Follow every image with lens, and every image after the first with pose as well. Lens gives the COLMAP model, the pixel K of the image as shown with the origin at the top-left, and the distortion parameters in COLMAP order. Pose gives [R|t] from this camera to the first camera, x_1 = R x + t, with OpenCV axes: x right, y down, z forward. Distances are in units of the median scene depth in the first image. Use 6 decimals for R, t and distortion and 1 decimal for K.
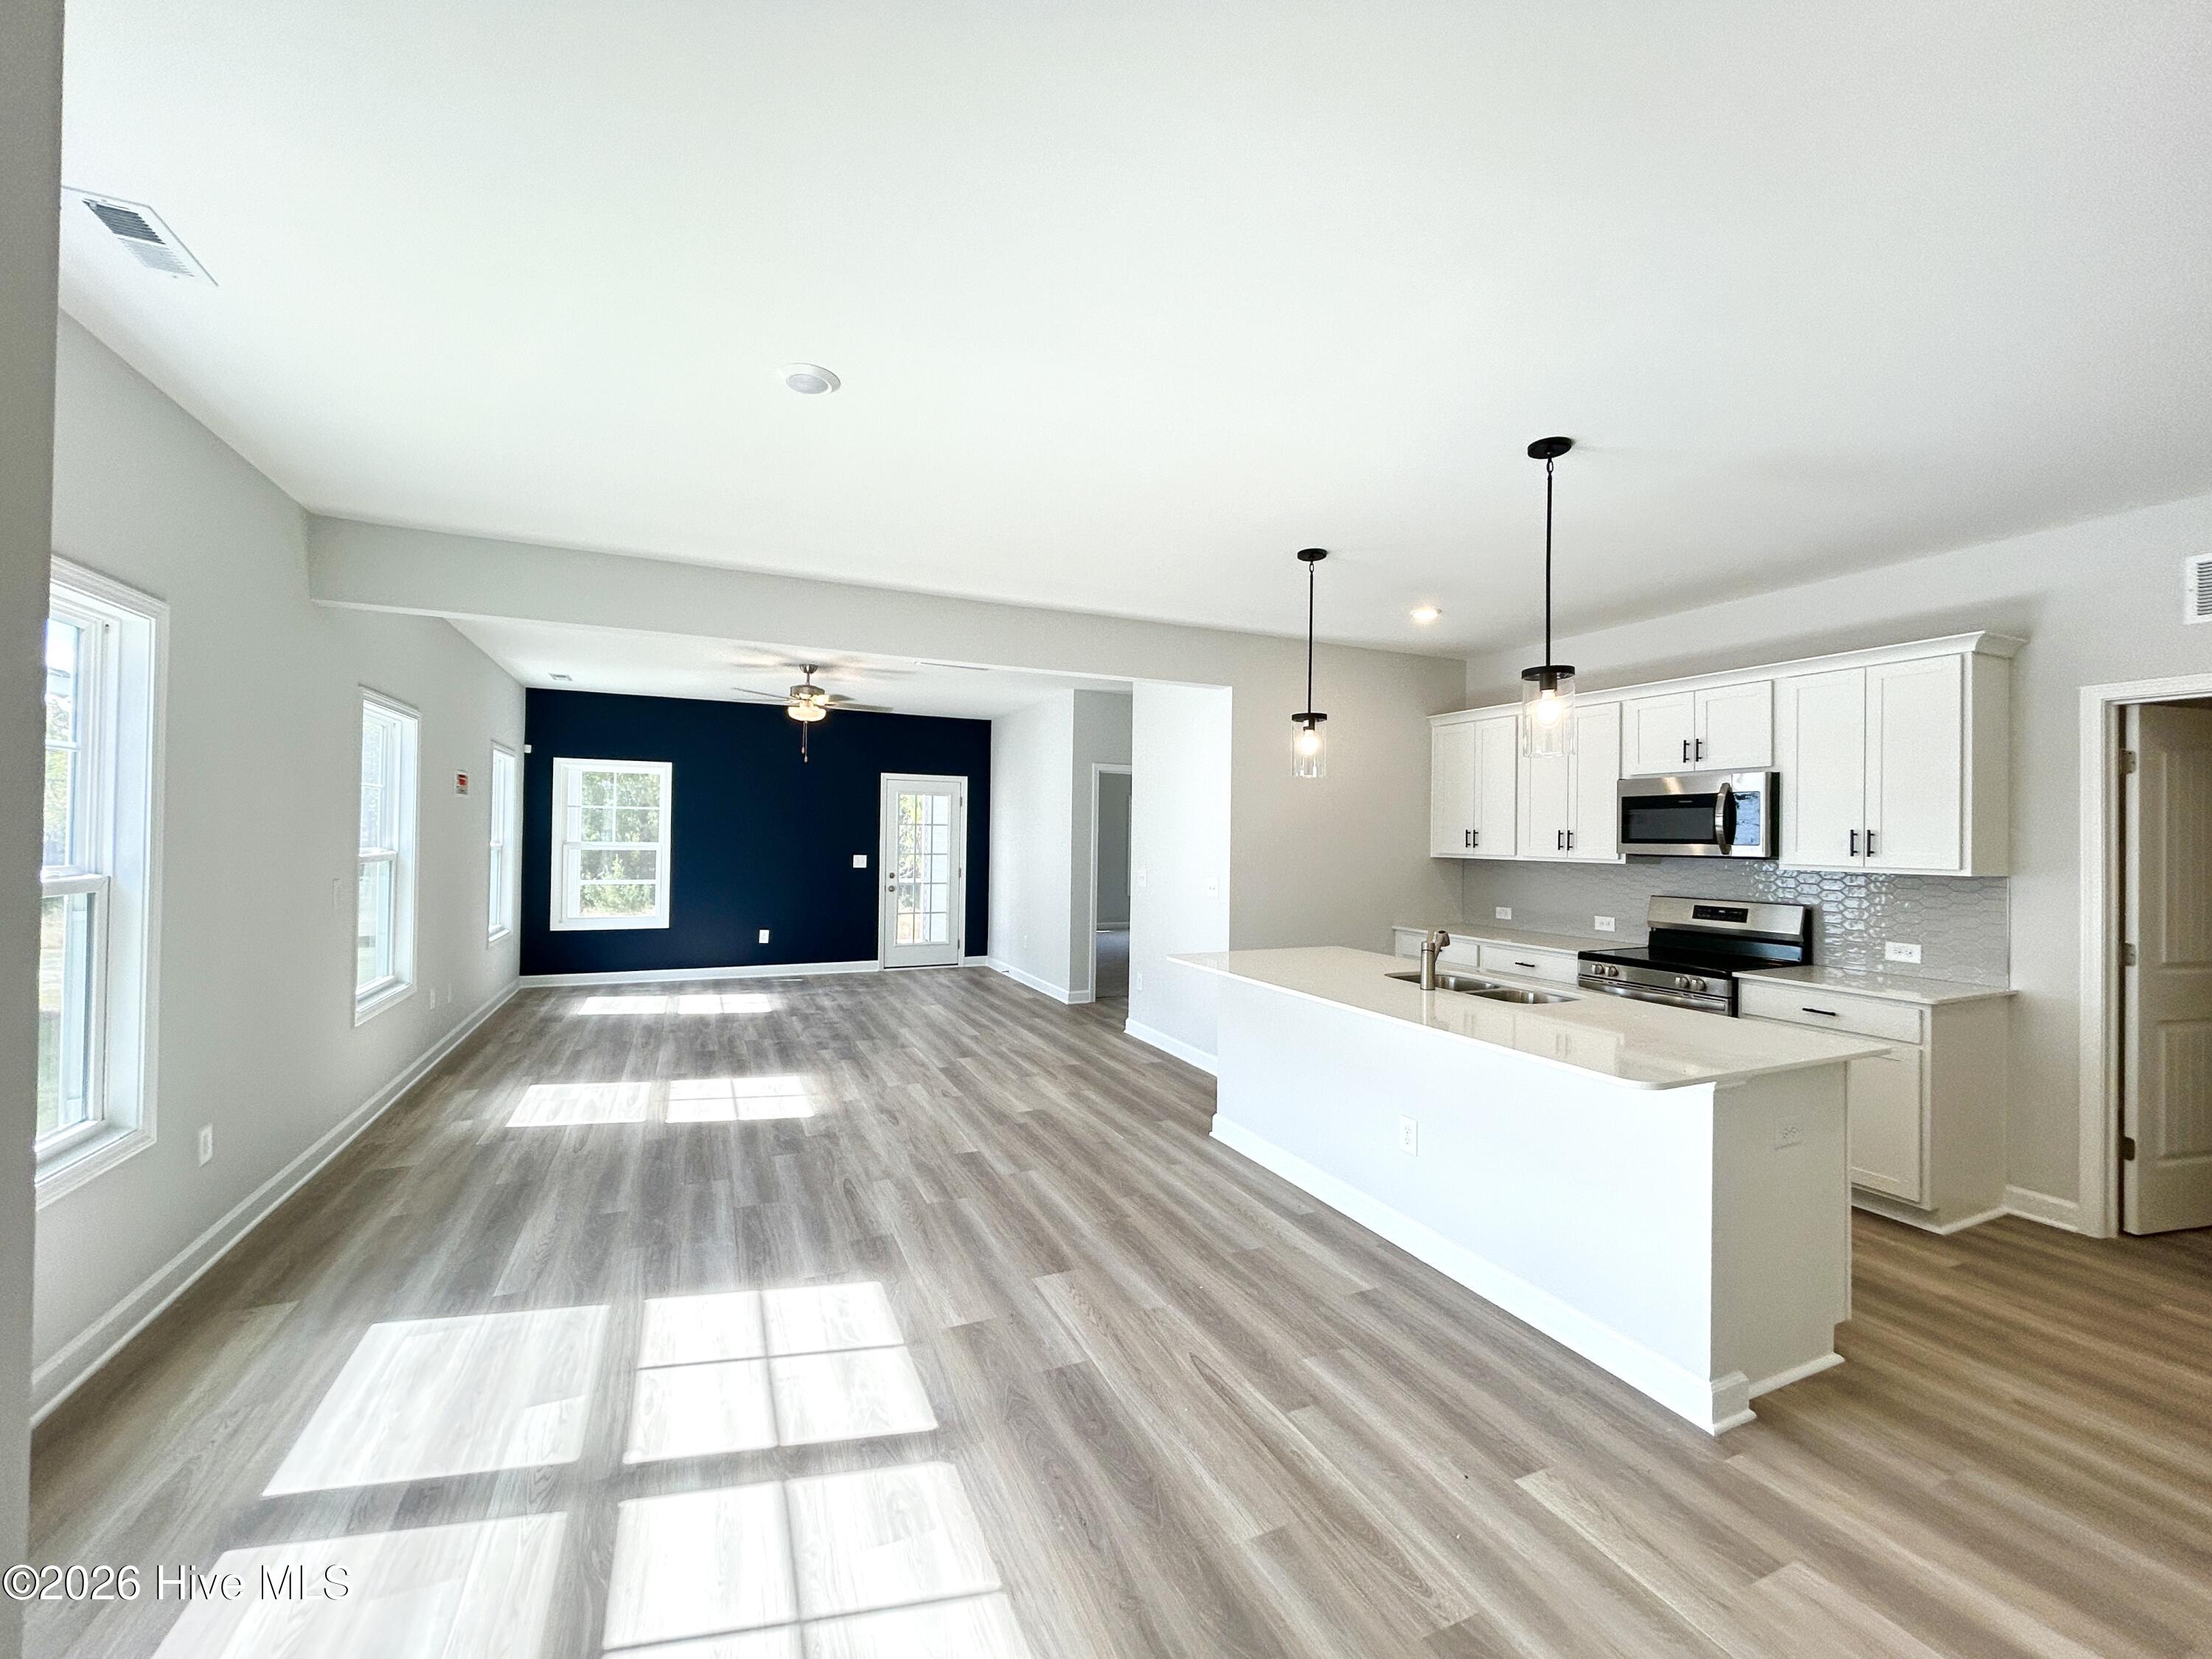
lens RADIAL K [[893.7, 0, 1106.0], [0, 893.7, 829.5], [0, 0, 1]] dist [0.001523, 0.000310]
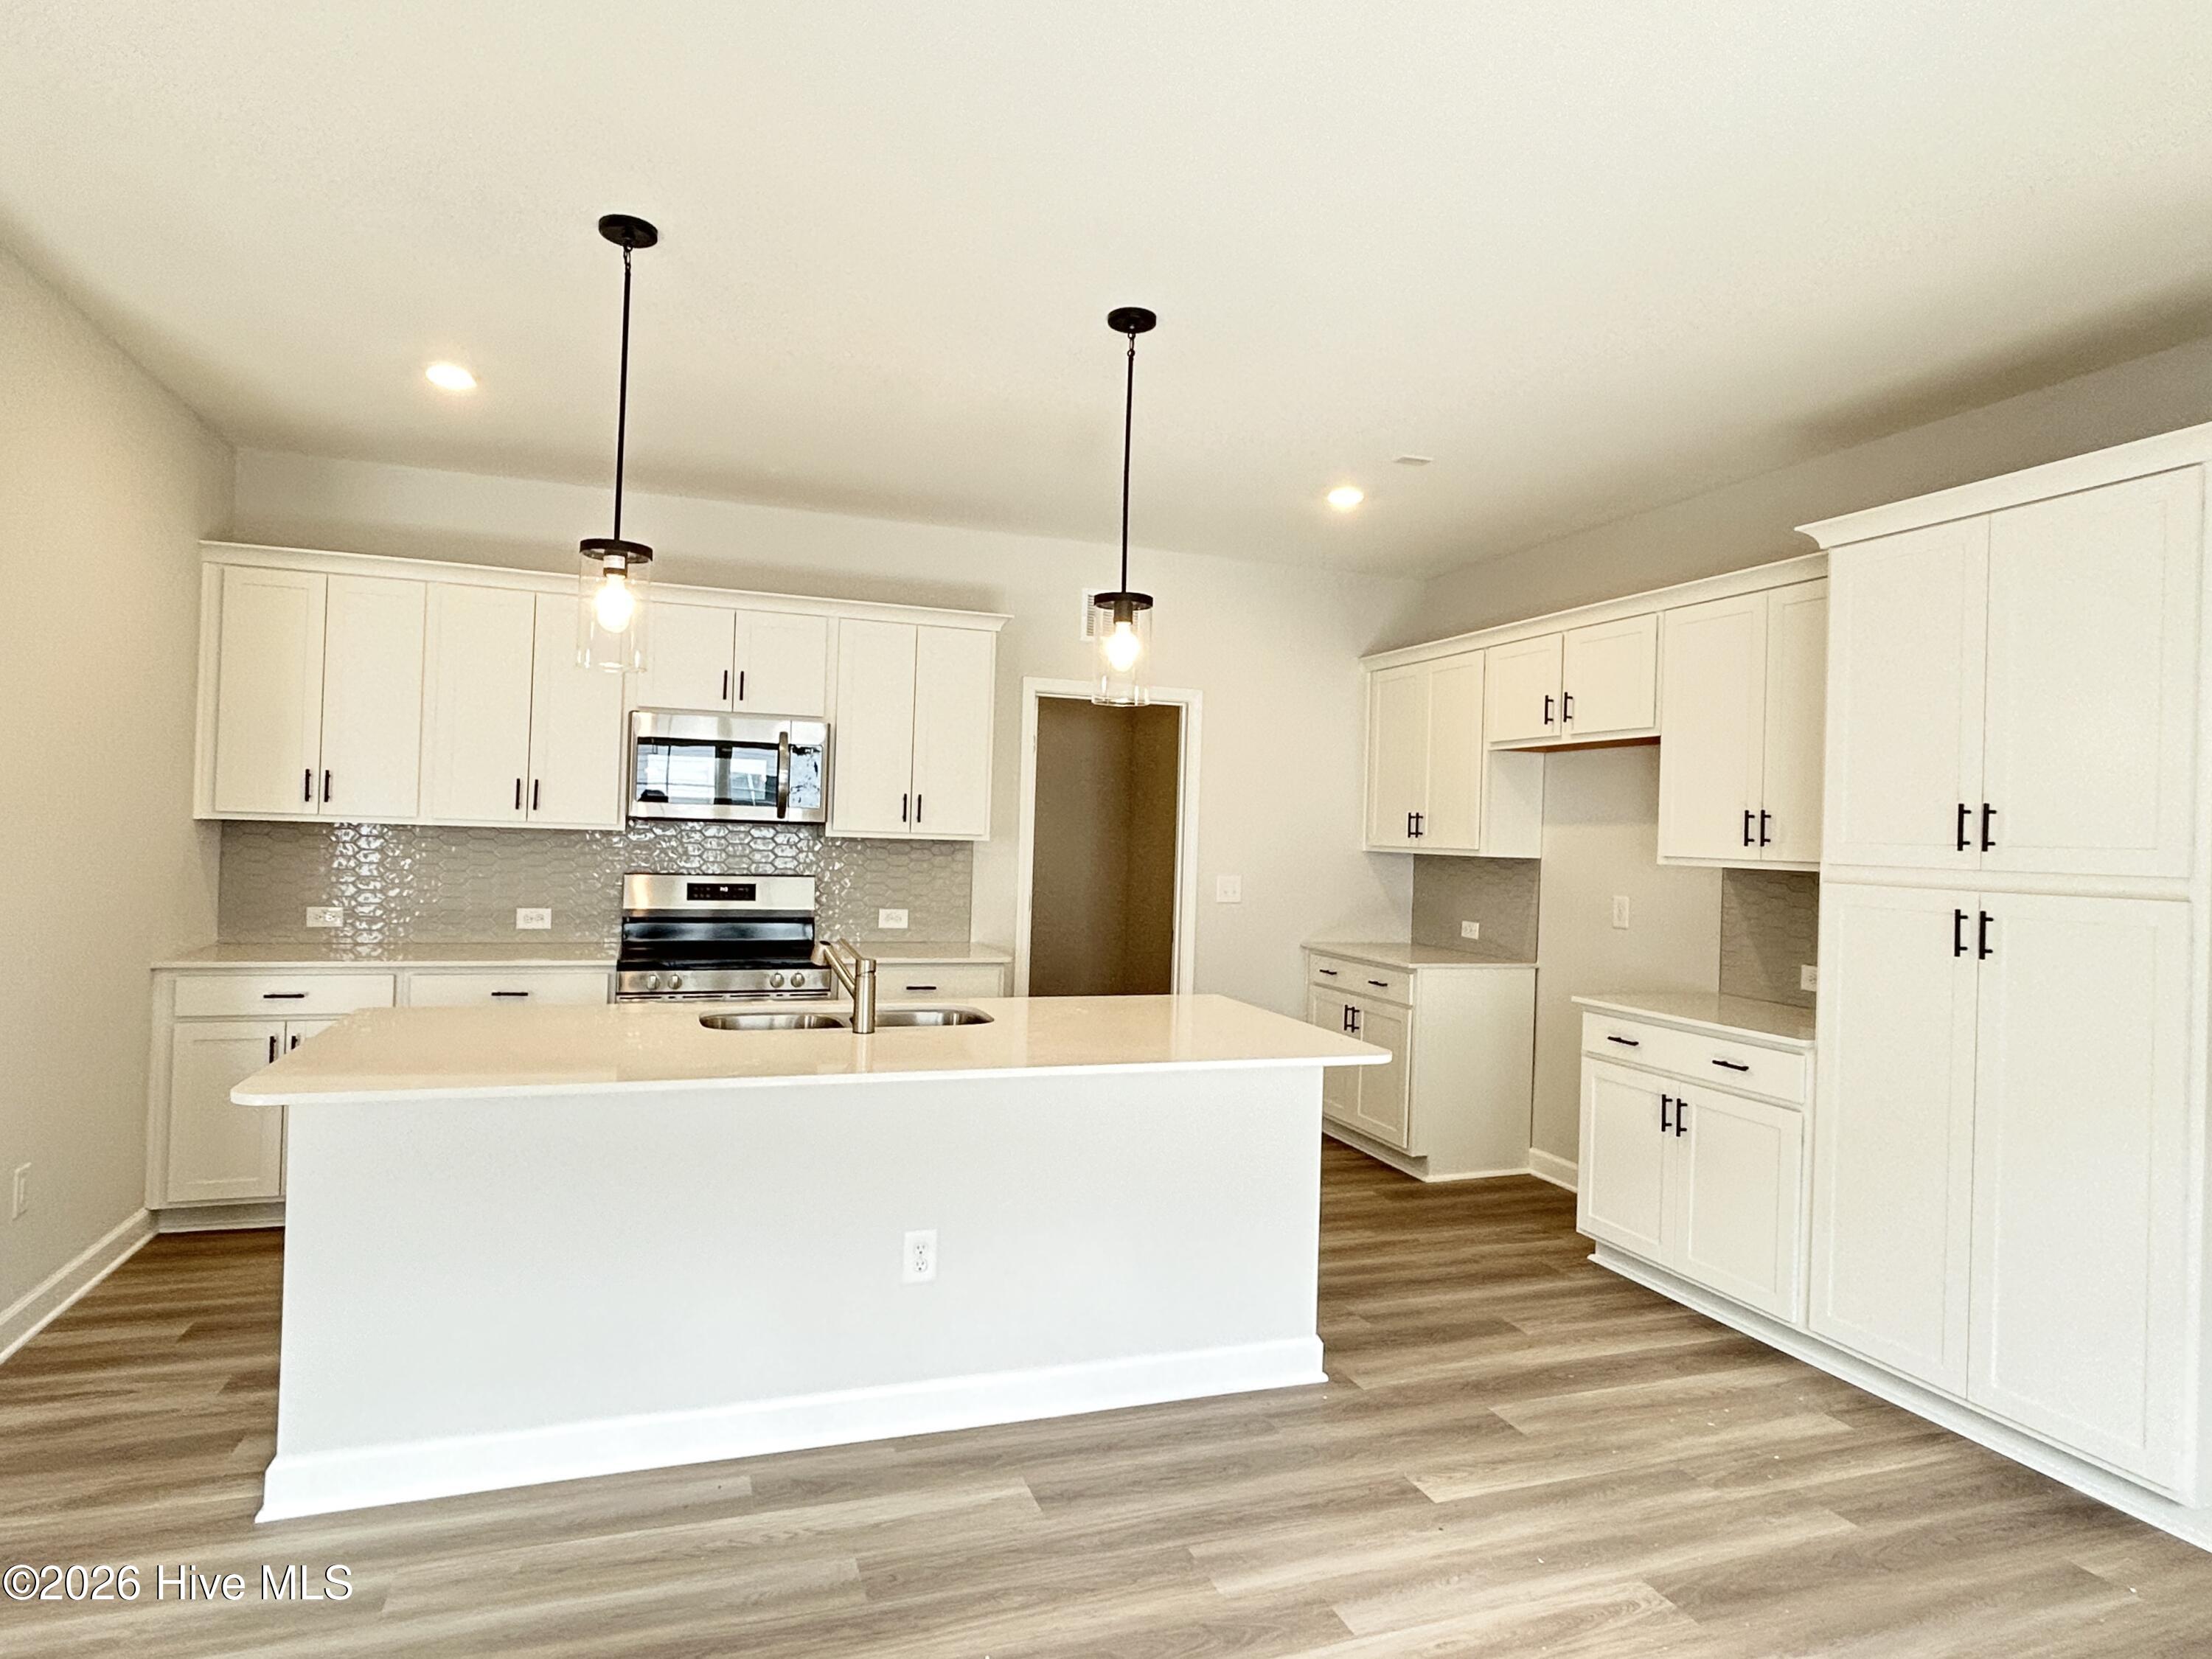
lens RADIAL K [[1238.8, 0, 1106.0], [0, 1238.8, 829.5], [0, 0, 1]] dist [-0.002328, -0.001114]
pose [[0.088496, -0.011312, 0.996012, -0.519385], [-0.038690, 0.999142, 0.014785, 0.011980], [-0.995325, -0.039844, 0.087983, 0.764269]]
